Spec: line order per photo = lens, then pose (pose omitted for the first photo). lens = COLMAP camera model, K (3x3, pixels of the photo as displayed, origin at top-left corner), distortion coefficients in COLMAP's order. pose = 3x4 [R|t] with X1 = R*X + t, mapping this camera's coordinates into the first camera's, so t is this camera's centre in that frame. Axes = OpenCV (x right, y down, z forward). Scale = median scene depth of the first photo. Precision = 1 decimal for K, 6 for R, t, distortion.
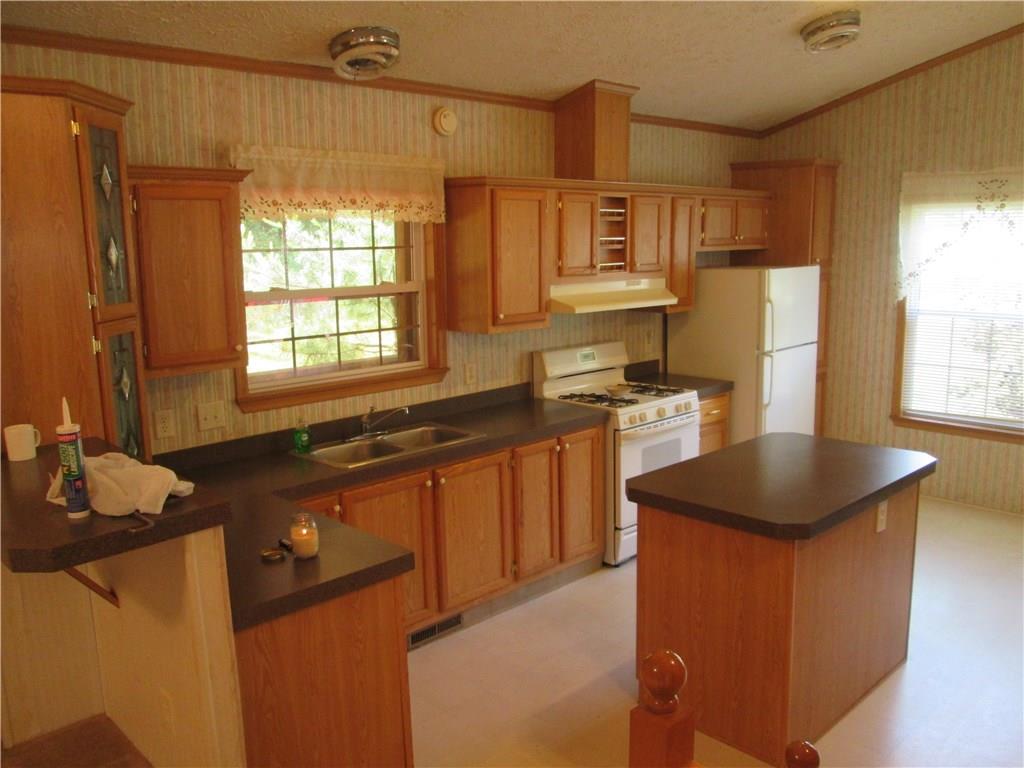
lens RADIAL K [[847.0, 0, 507.4], [0, 847.0, 384.4], [0, 0, 1]] dist [-0.033005, 0.004952]
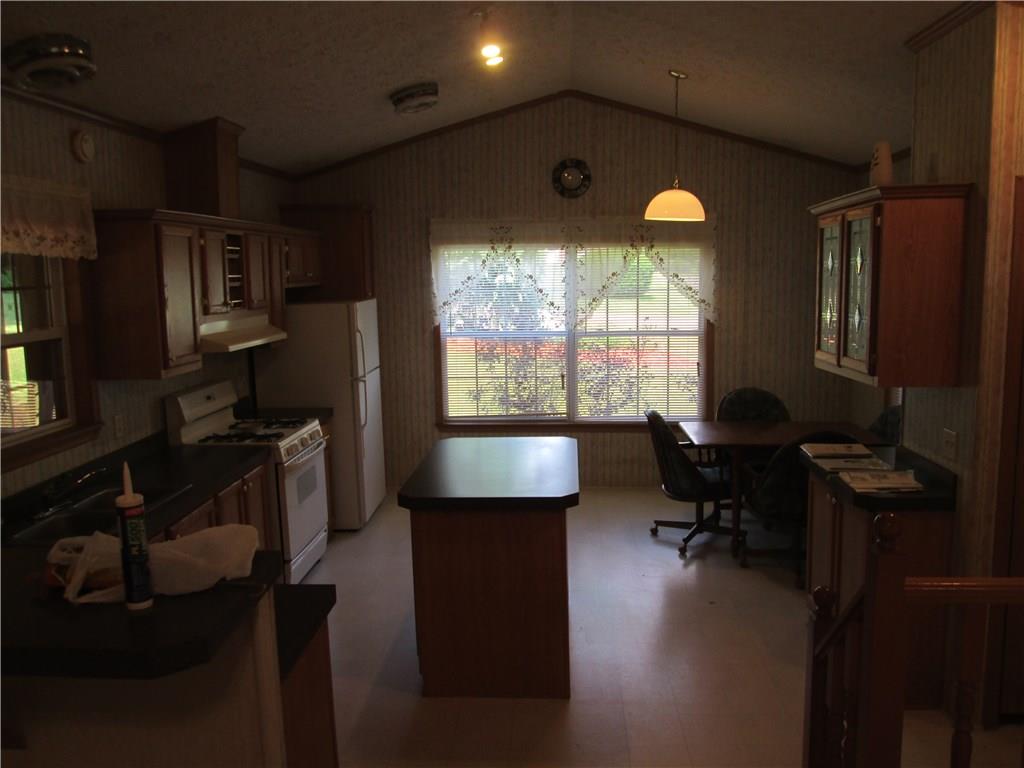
lens RADIAL K [[847.0, 0, 507.4], [0, 847.0, 384.4], [0, 0, 1]] dist [-0.033005, 0.004952]
pose [[0.743710, -0.092338, 0.662095, -0.303113], [0.124064, 0.992274, -0.000971, -0.004737], [-0.656890, 0.082865, 0.749420, 0.053549]]
